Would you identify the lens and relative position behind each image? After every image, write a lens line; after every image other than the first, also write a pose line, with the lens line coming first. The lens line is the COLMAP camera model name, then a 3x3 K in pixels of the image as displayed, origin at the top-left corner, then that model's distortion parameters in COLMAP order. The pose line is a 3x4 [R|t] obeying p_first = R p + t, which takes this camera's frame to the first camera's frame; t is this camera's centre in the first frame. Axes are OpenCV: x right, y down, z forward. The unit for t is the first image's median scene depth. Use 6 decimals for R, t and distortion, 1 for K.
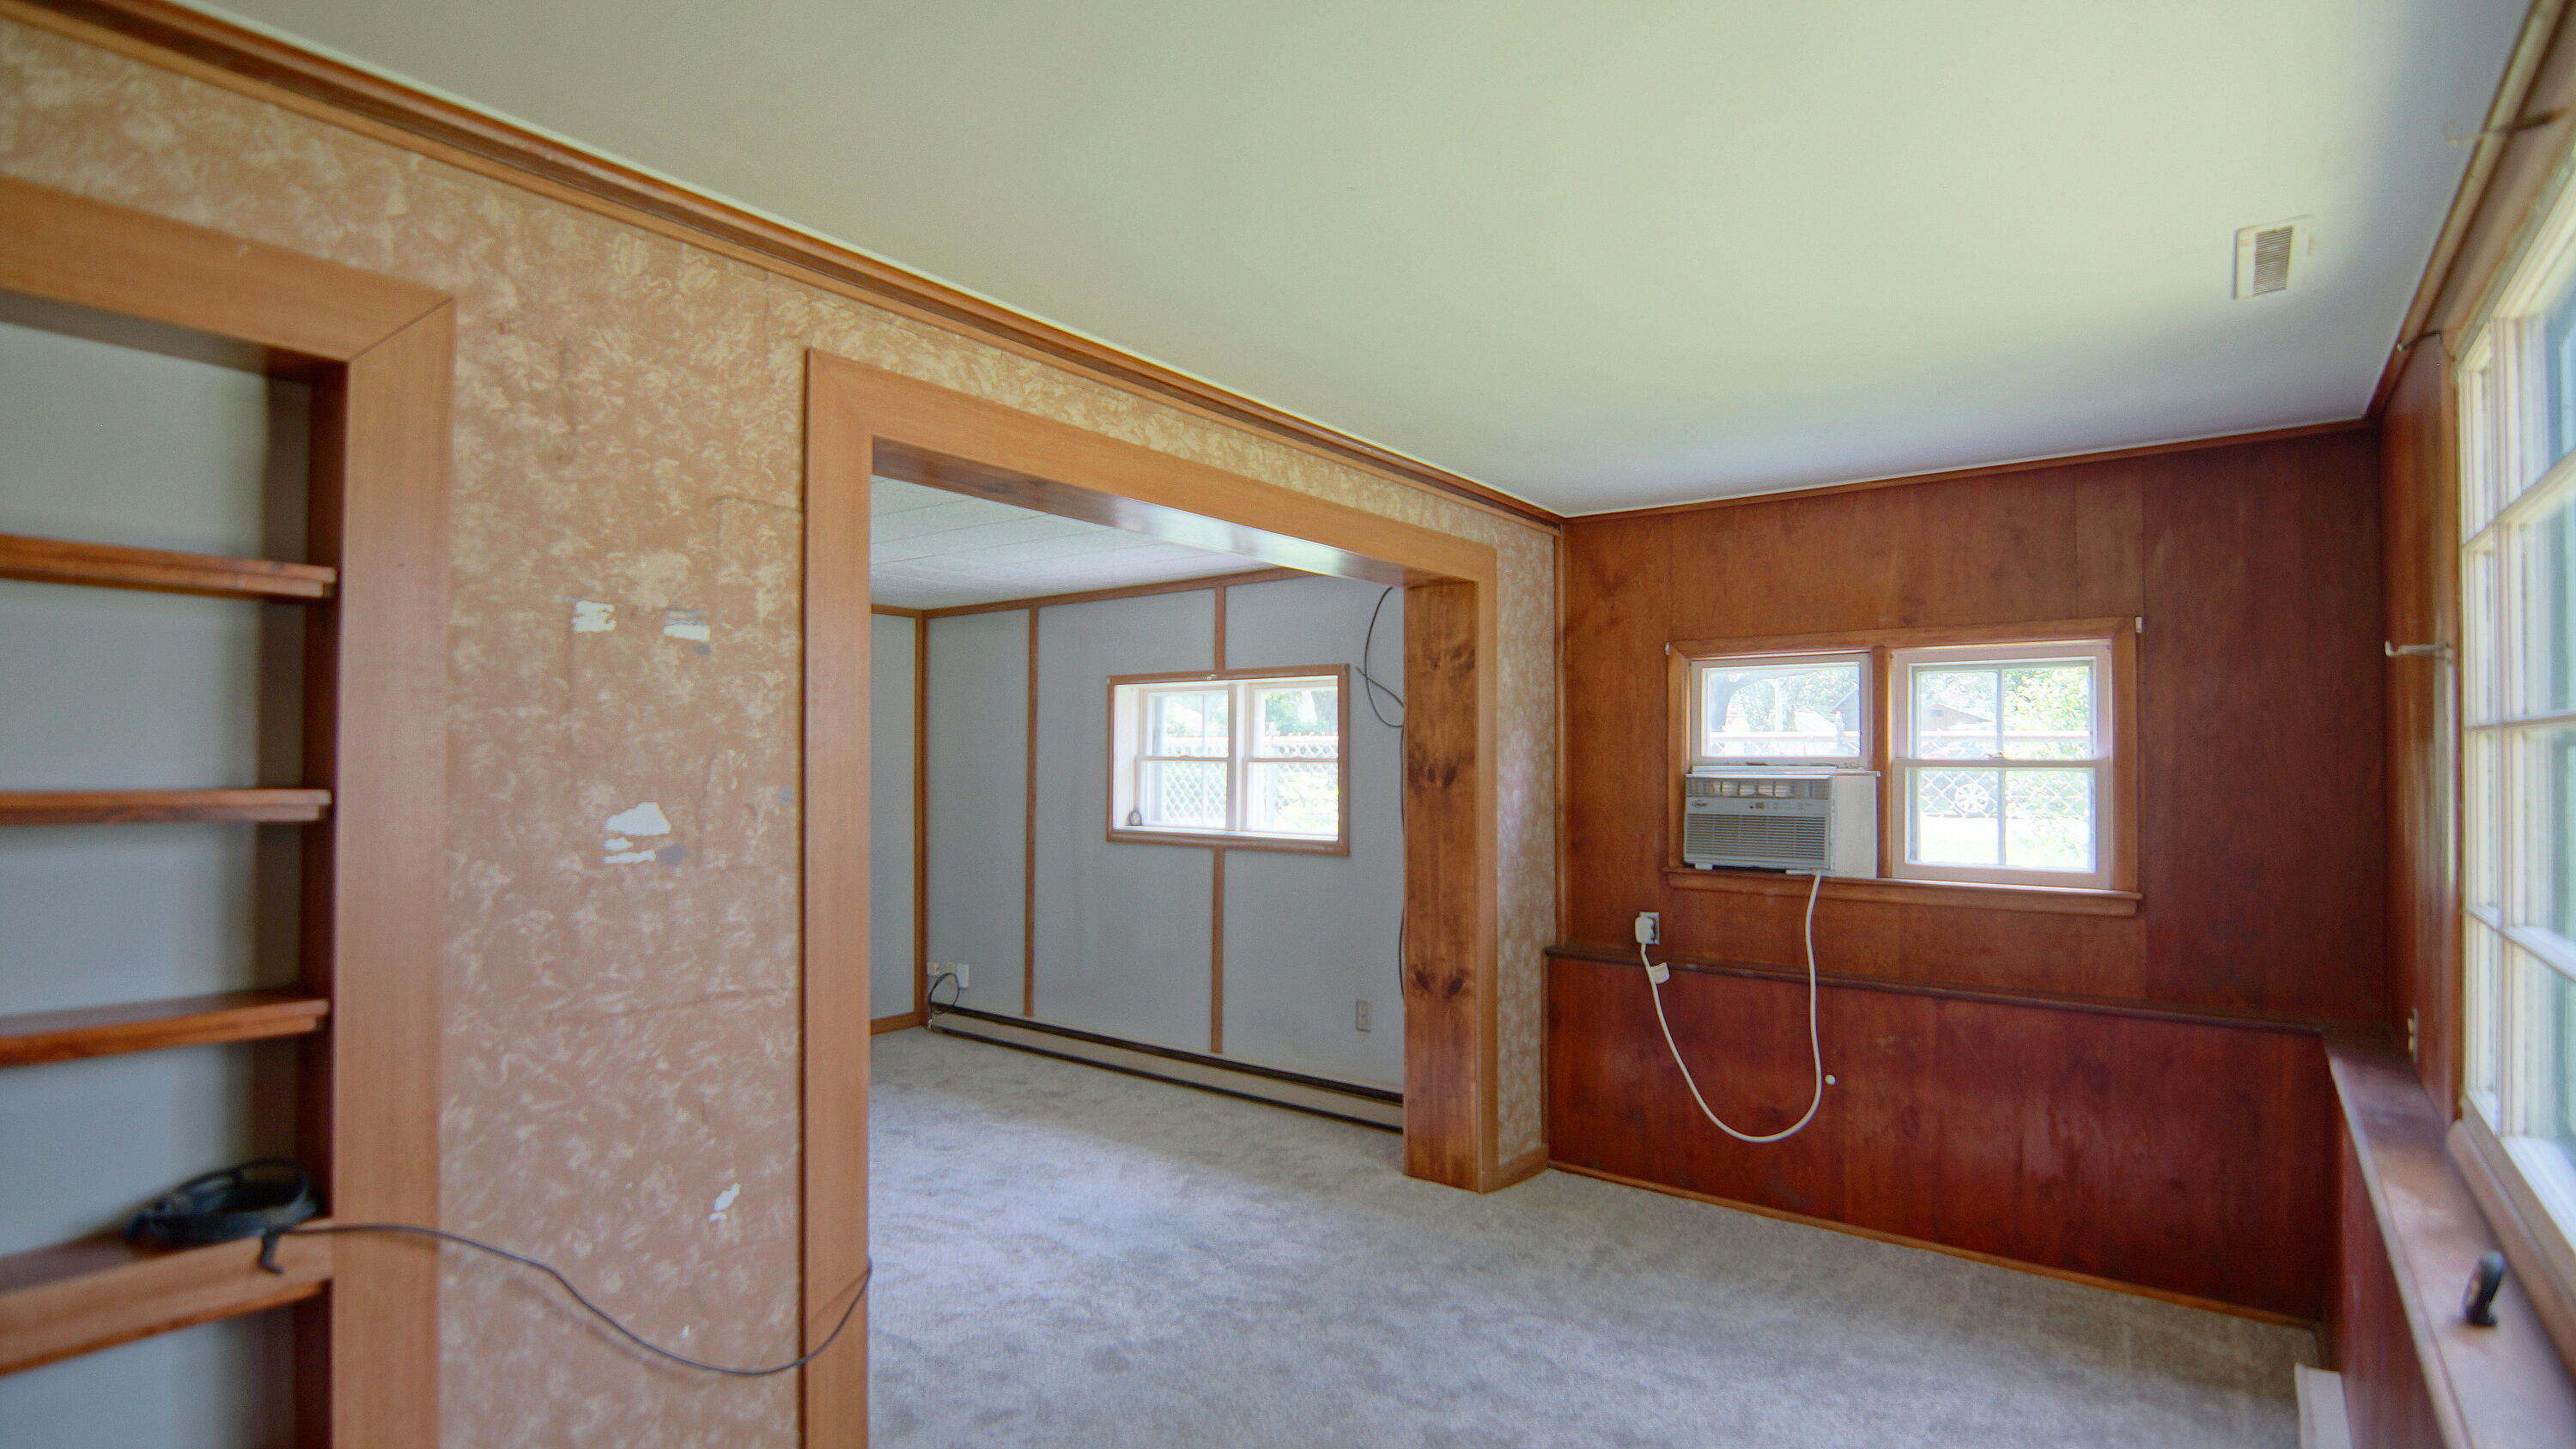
lens RADIAL K [[1243.5, 0, 1295.3], [0, 1243.5, 735.4], [0, 0, 1]] dist [-0.003875, -0.011745]
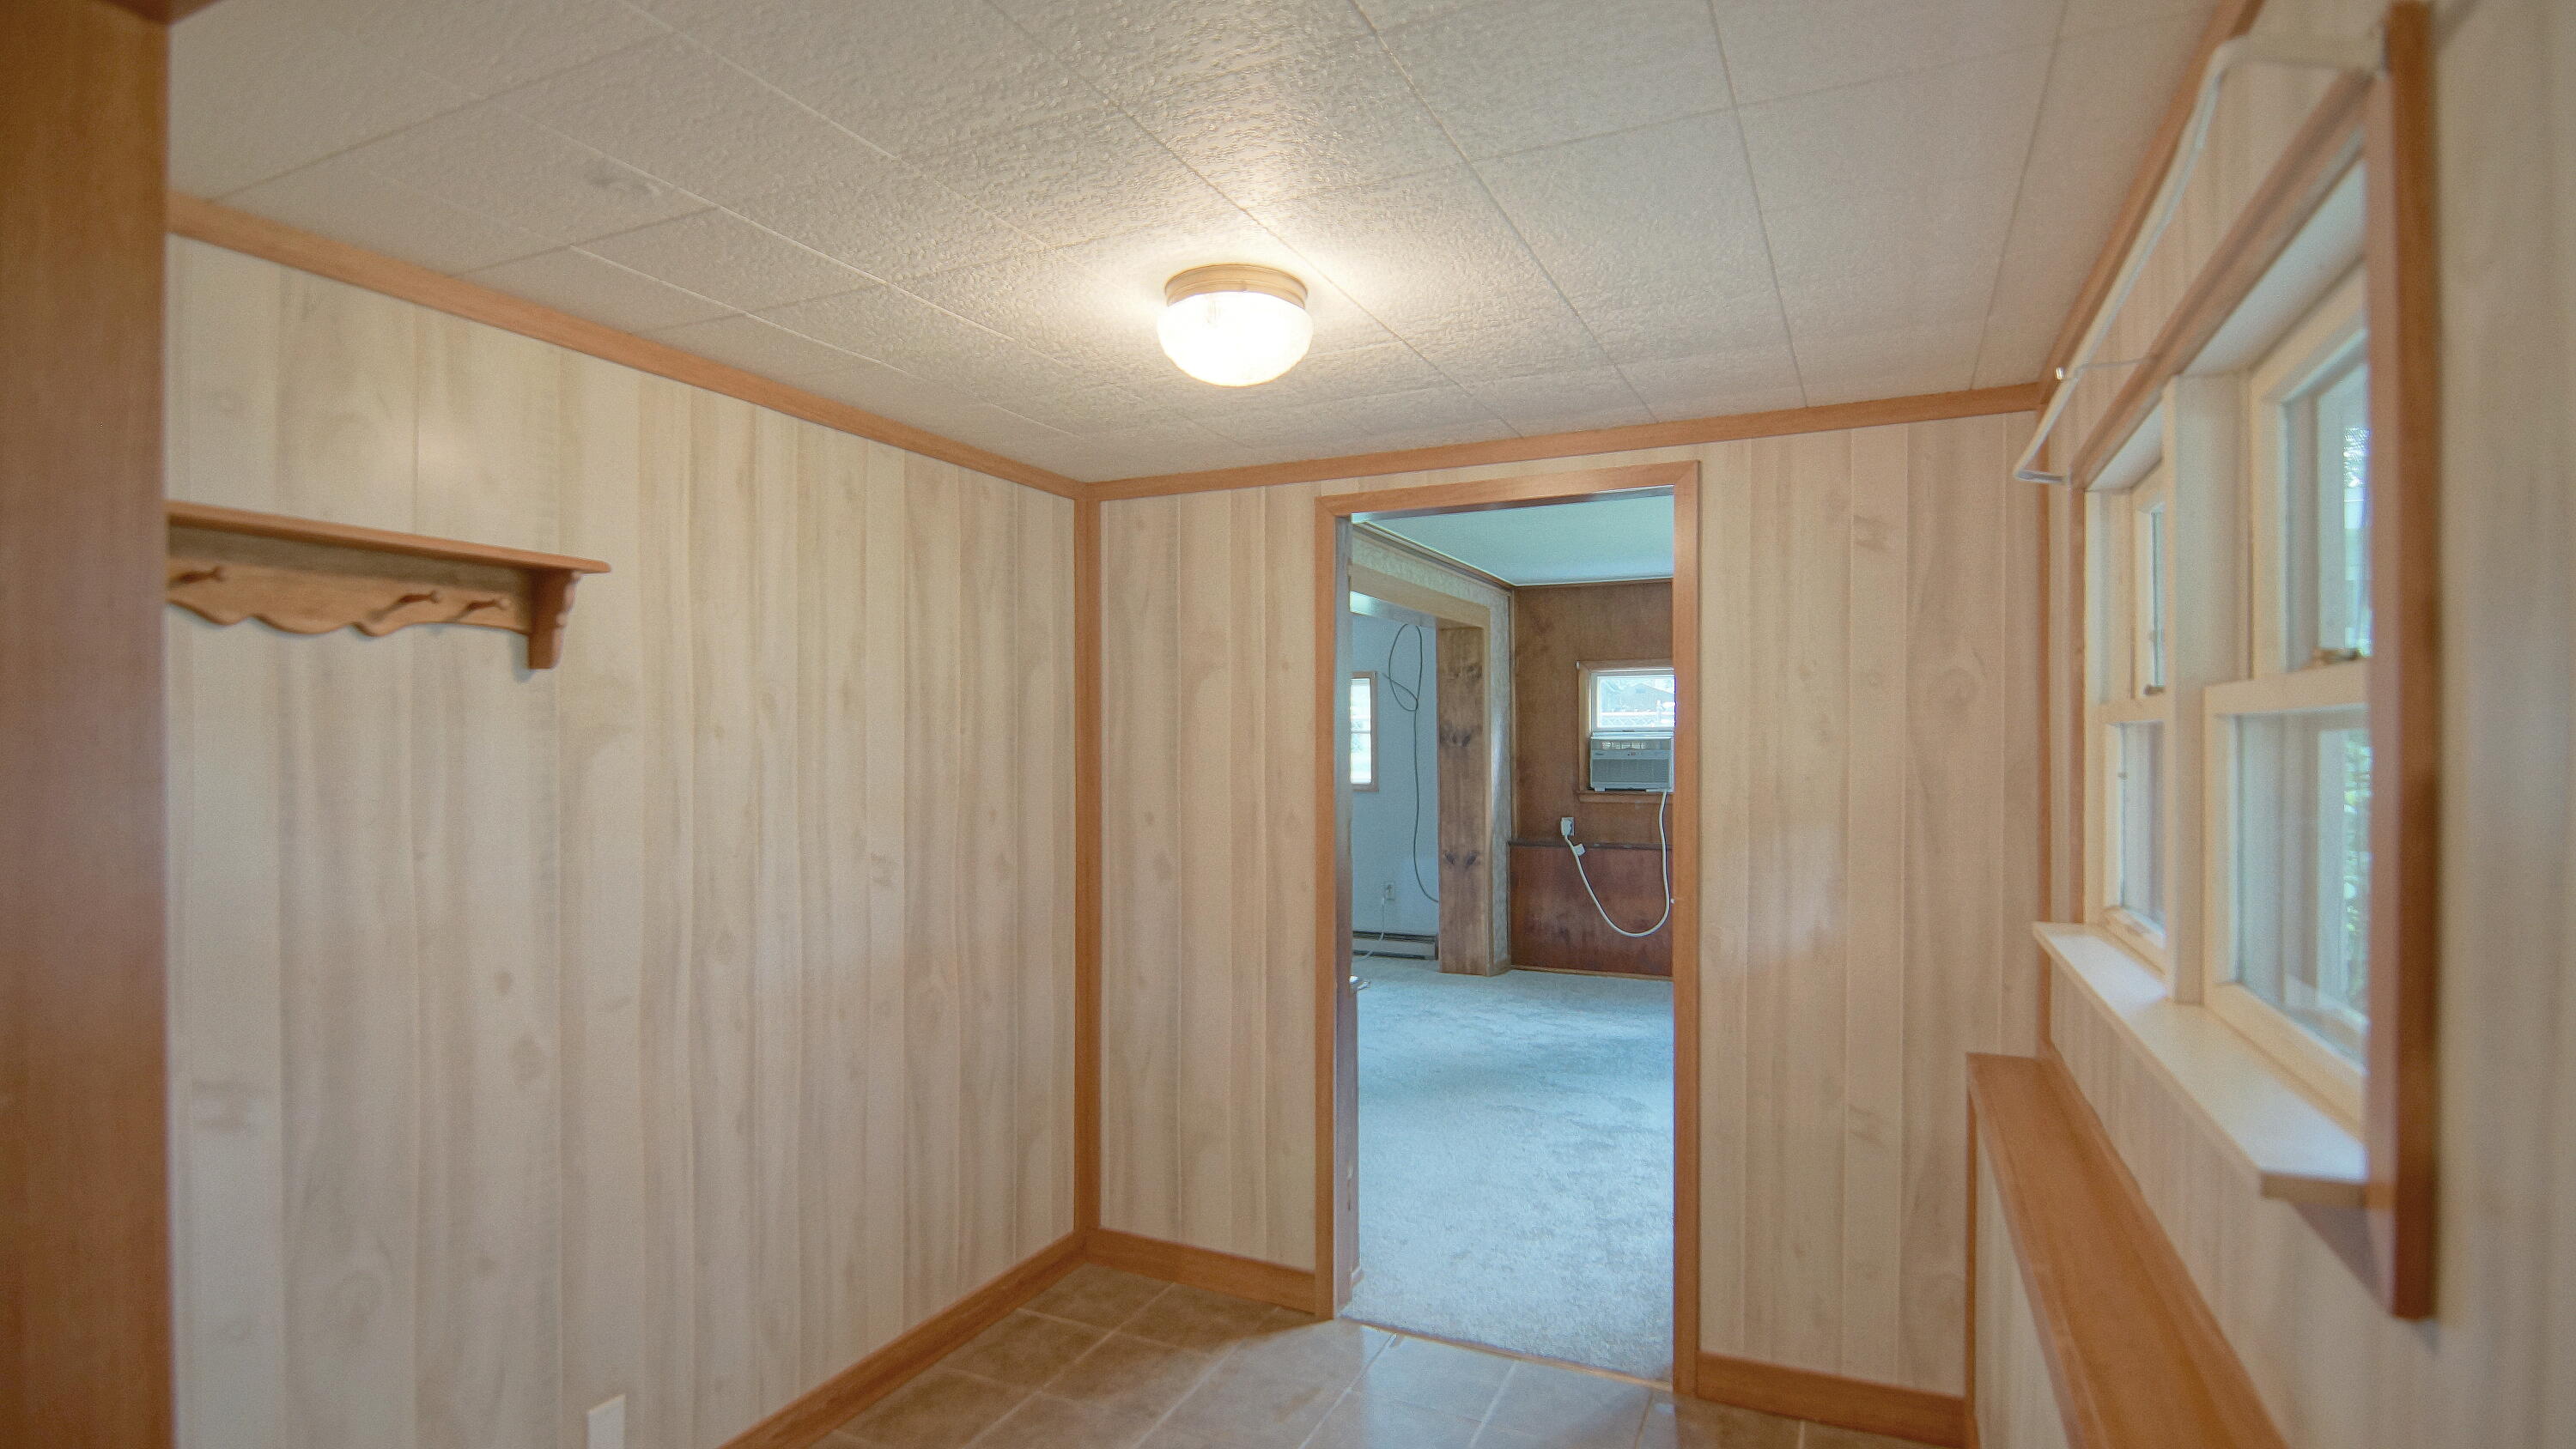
lens RADIAL K [[1243.5, 0, 1295.3], [0, 1243.5, 735.4], [0, 0, 1]] dist [-0.003875, -0.011745]
pose [[0.977052, -0.009707, 0.212779, -0.468551], [0.005530, 0.999780, 0.020214, -0.009550], [-0.212929, -0.018573, 0.976891, -0.628768]]
